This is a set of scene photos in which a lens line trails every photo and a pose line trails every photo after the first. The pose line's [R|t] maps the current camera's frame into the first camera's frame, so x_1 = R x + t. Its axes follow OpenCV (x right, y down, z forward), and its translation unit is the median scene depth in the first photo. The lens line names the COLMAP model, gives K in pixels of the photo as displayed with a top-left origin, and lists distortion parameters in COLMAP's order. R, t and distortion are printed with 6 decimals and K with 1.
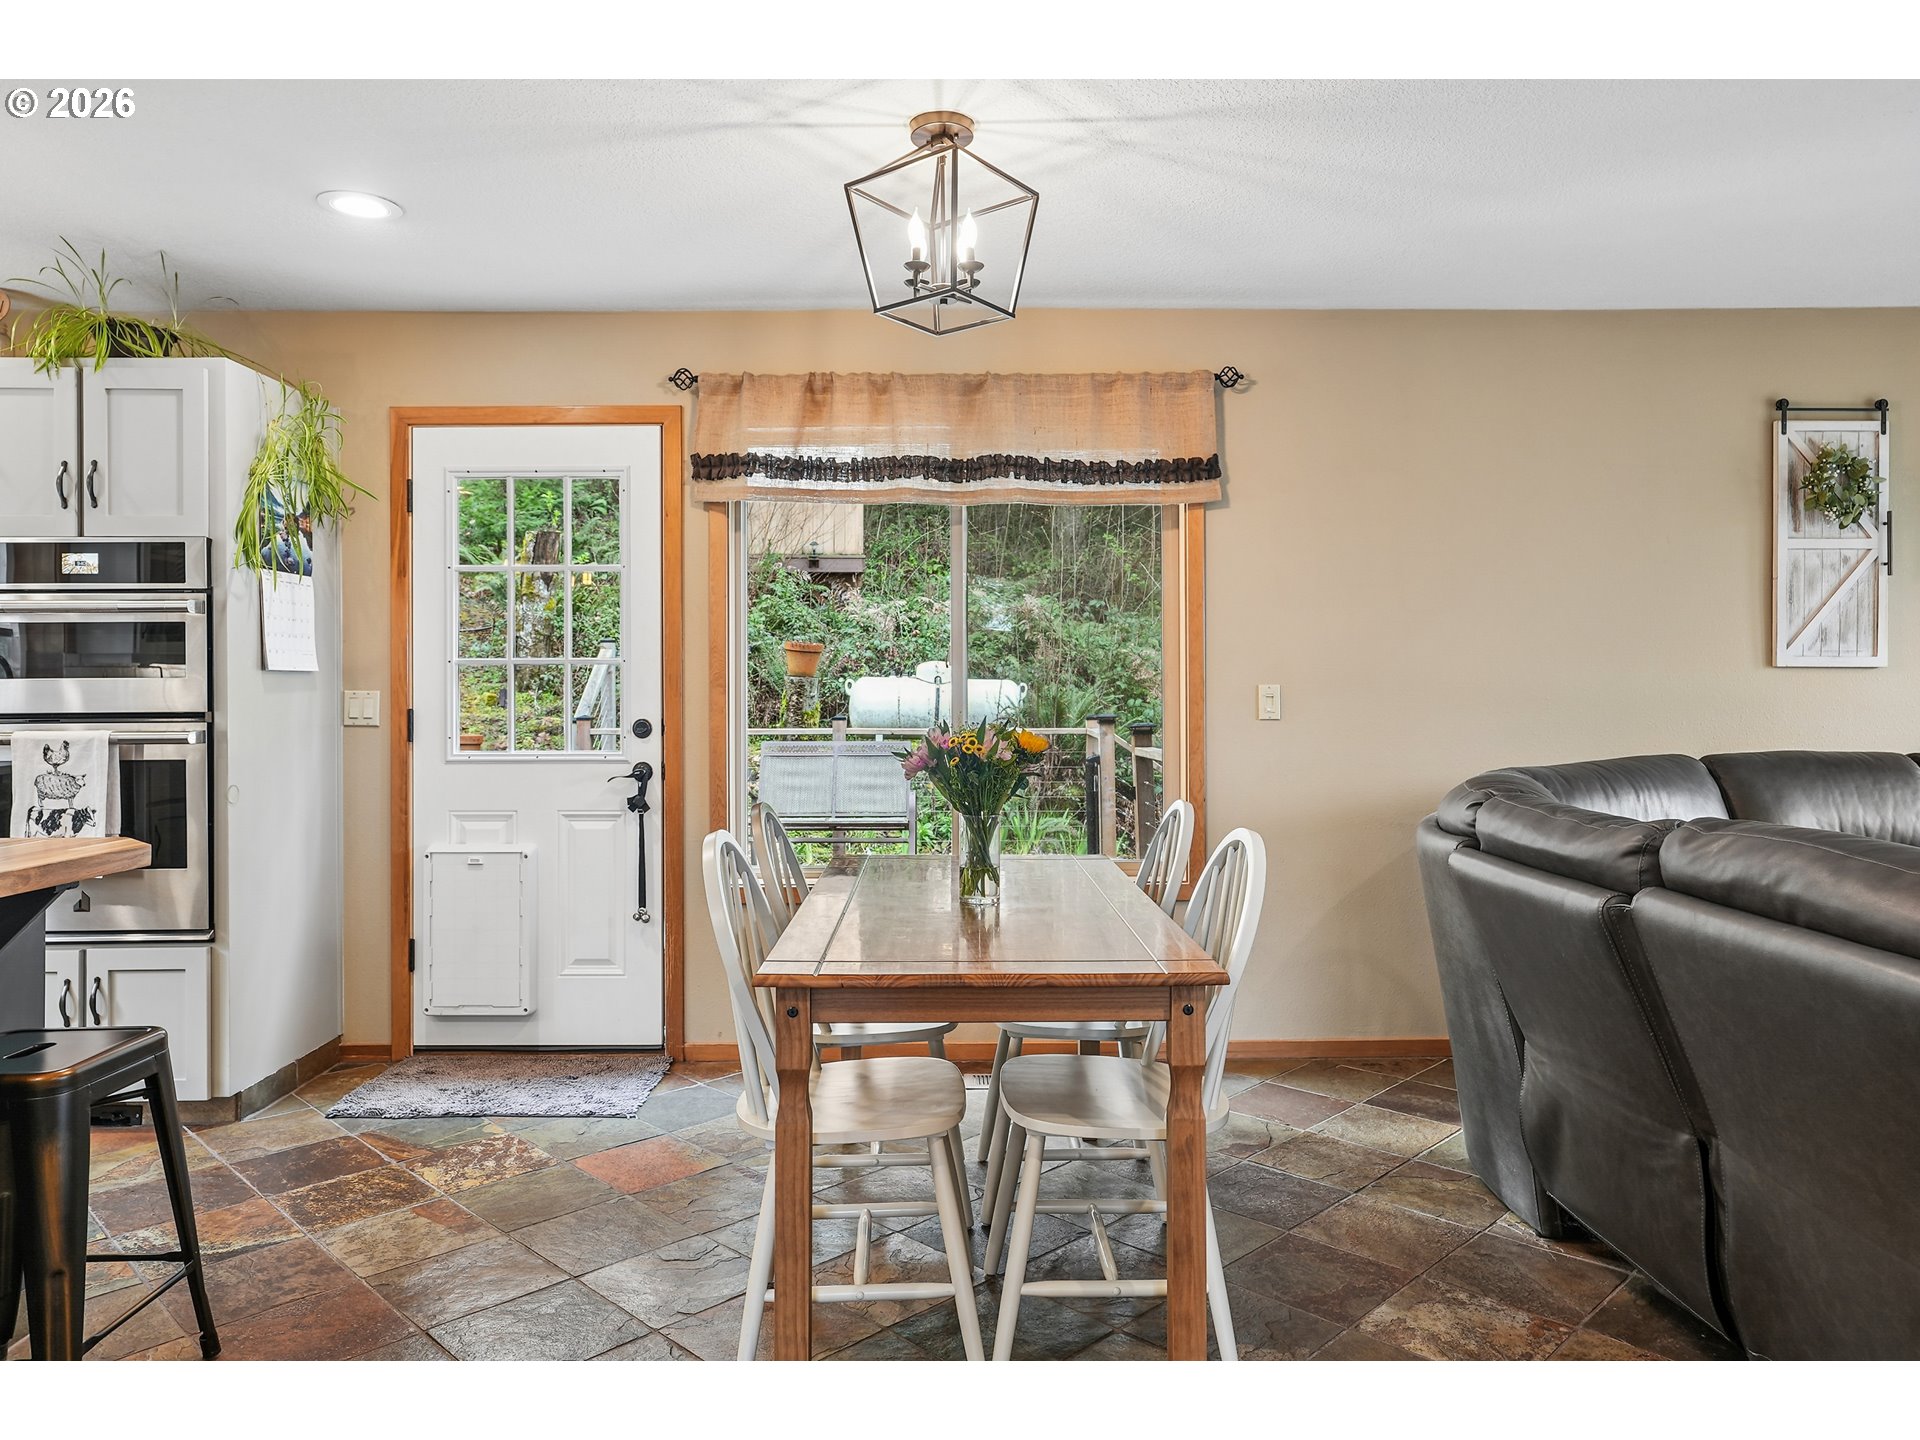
lens RADIAL K [[1279.8, 0, 962.0], [0, 1279.8, 686.8], [0, 0, 1]] dist [-0.029034, 0.045003]
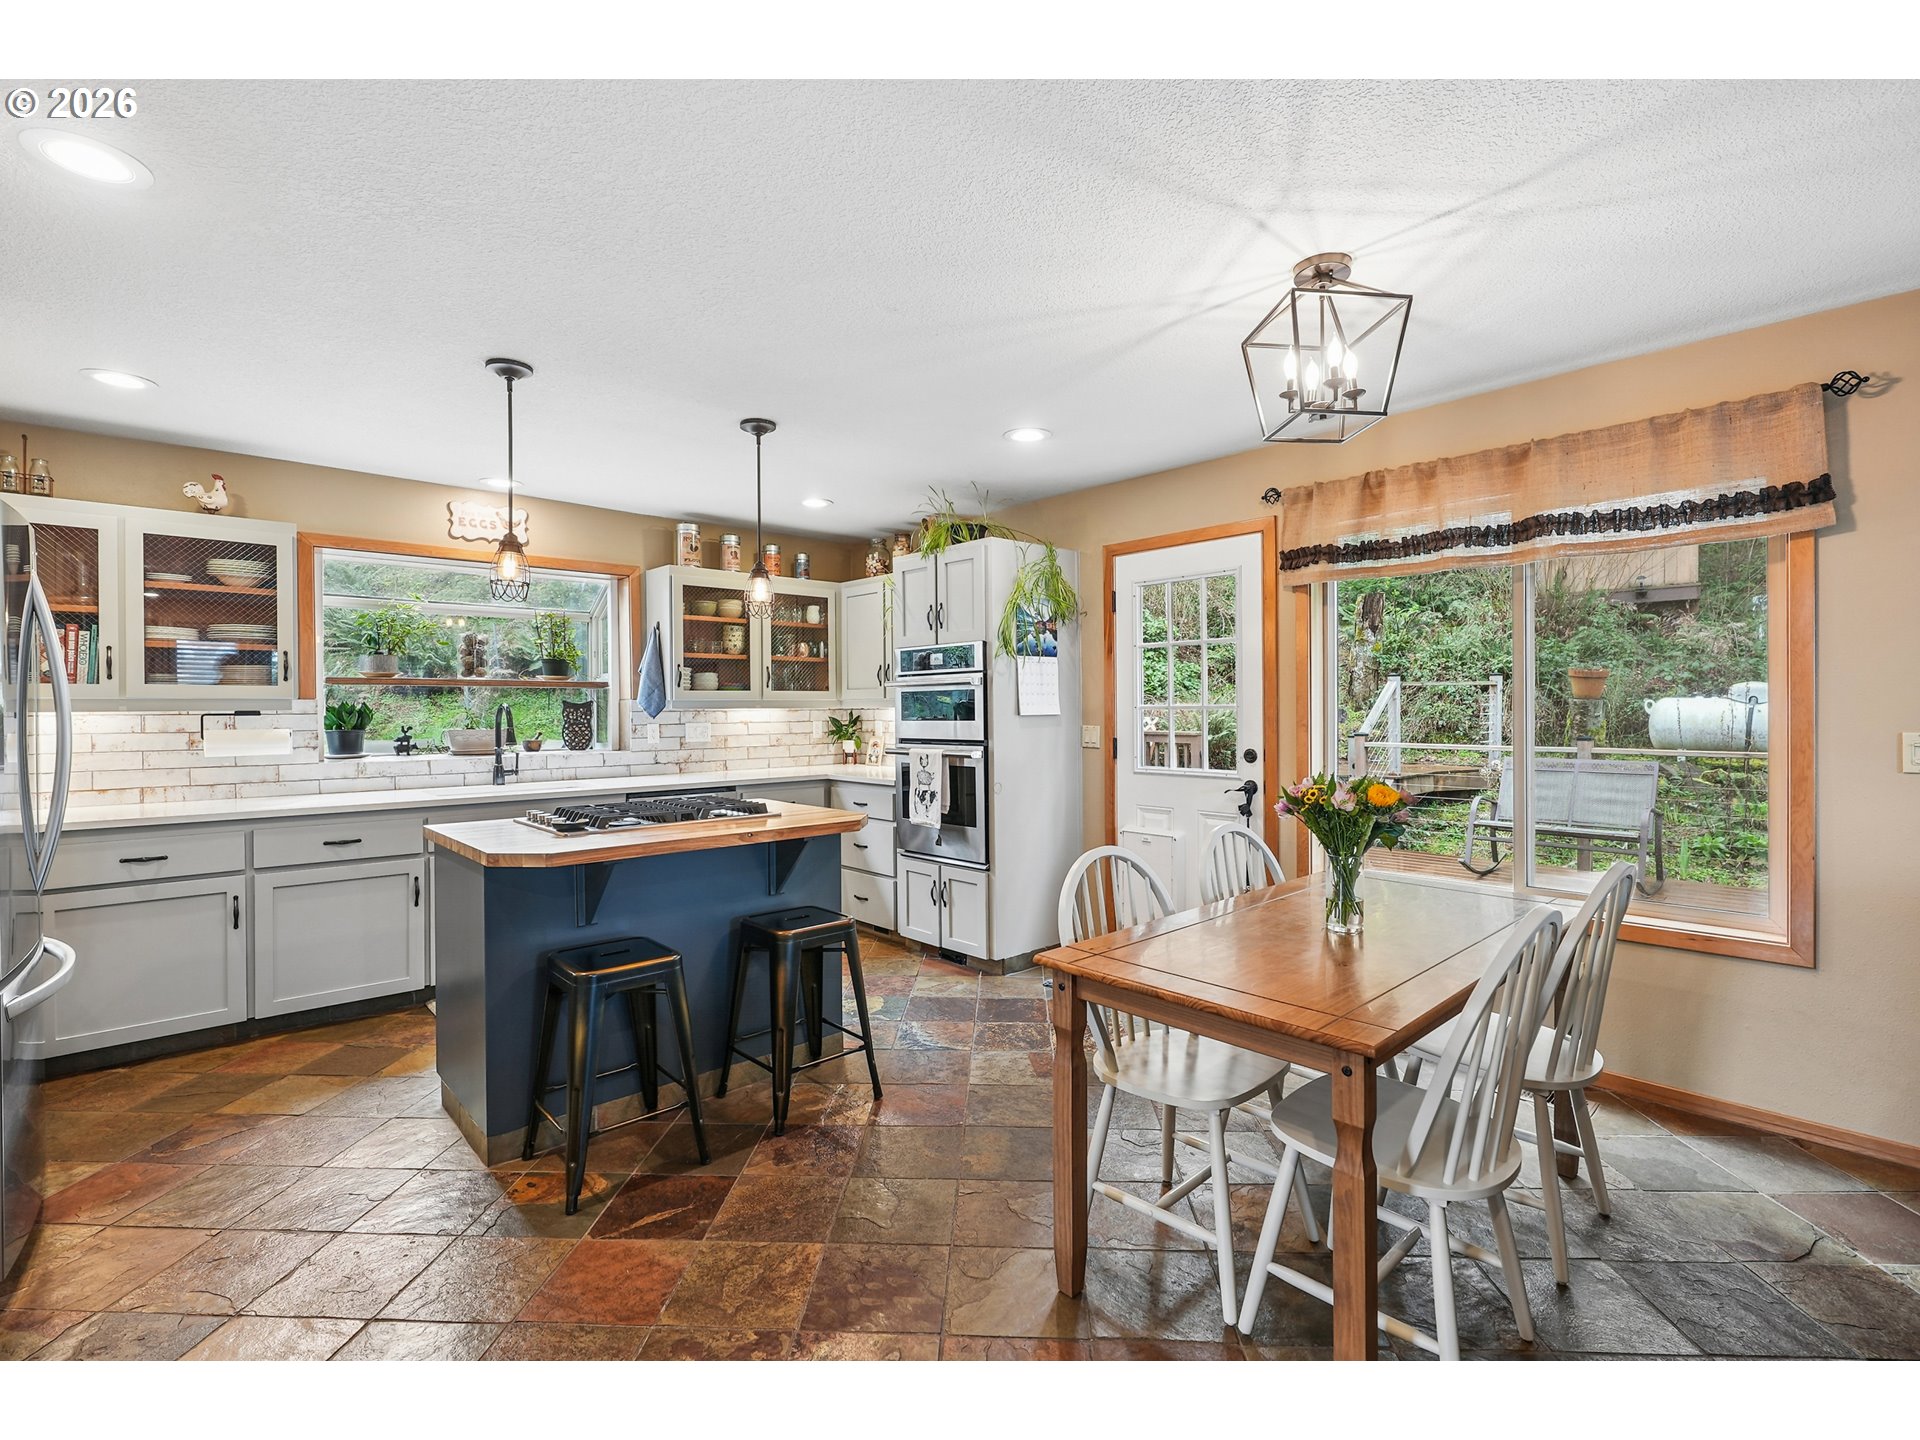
lens RADIAL K [[882.5, 0, 967.2], [0, 882.5, 715.7], [0, 0, 1]] dist [-0.002931, 0.000134]
pose [[0.672705, 0.004921, -0.739895, 0.285704], [0.009040, 0.999849, 0.014869, -0.031619], [0.739856, -0.016692, 0.672558, 0.157708]]
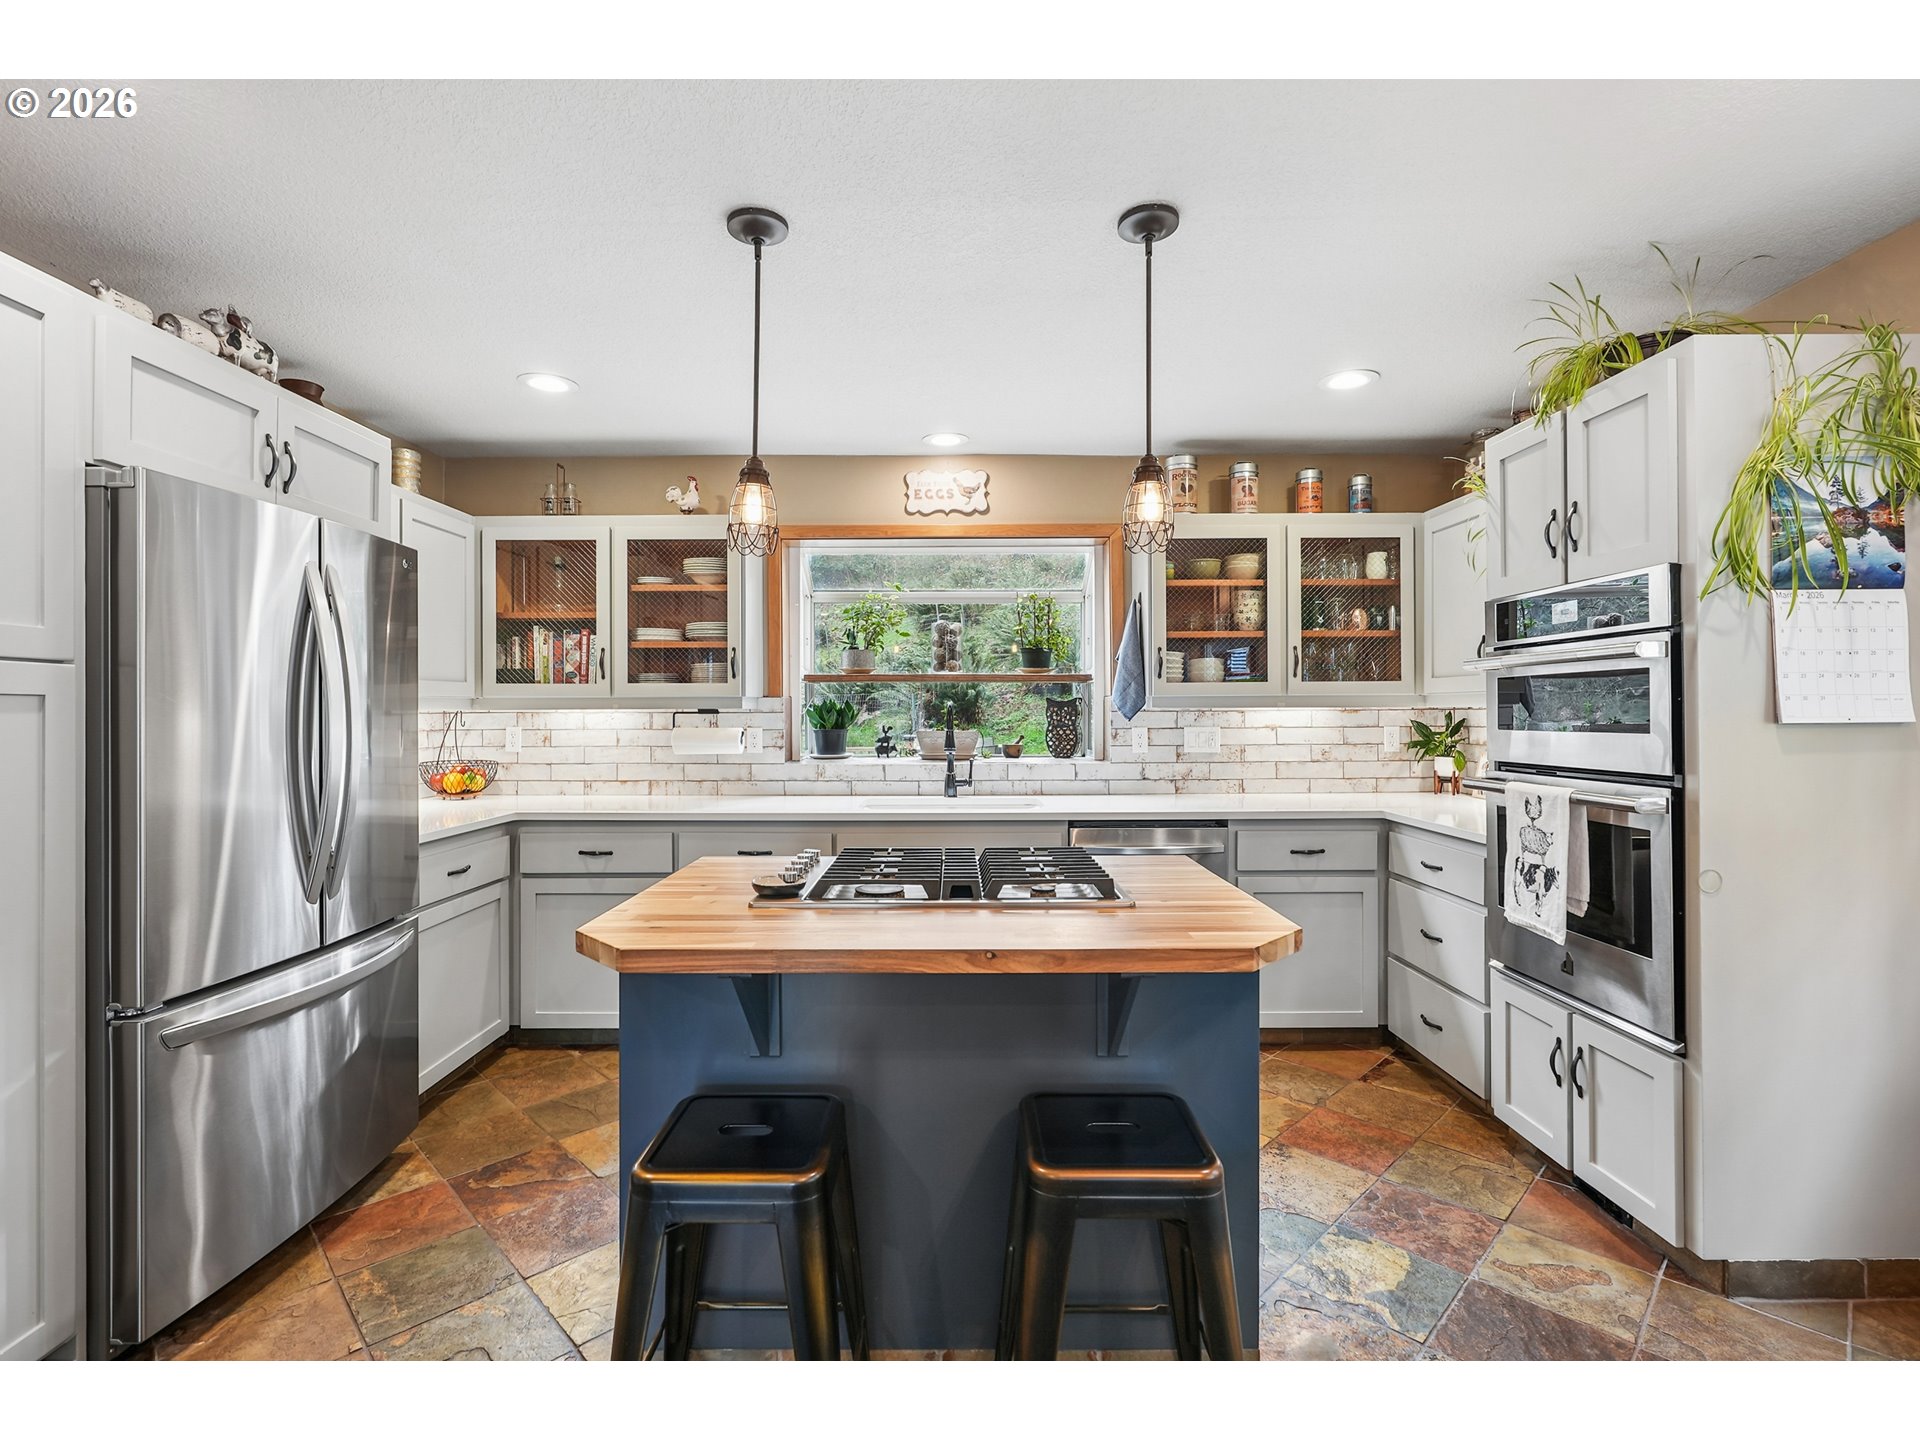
lens RADIAL K [[886.9, 0, 955.1], [0, 886.9, 711.5], [0, 0, 1]] dist [-0.004039, 0.000329]
pose [[-0.003231, 0.003389, -0.999989, -0.019118], [0.009600, 0.999948, 0.003358, -0.027286], [0.999949, -0.009589, -0.003263, 0.522732]]
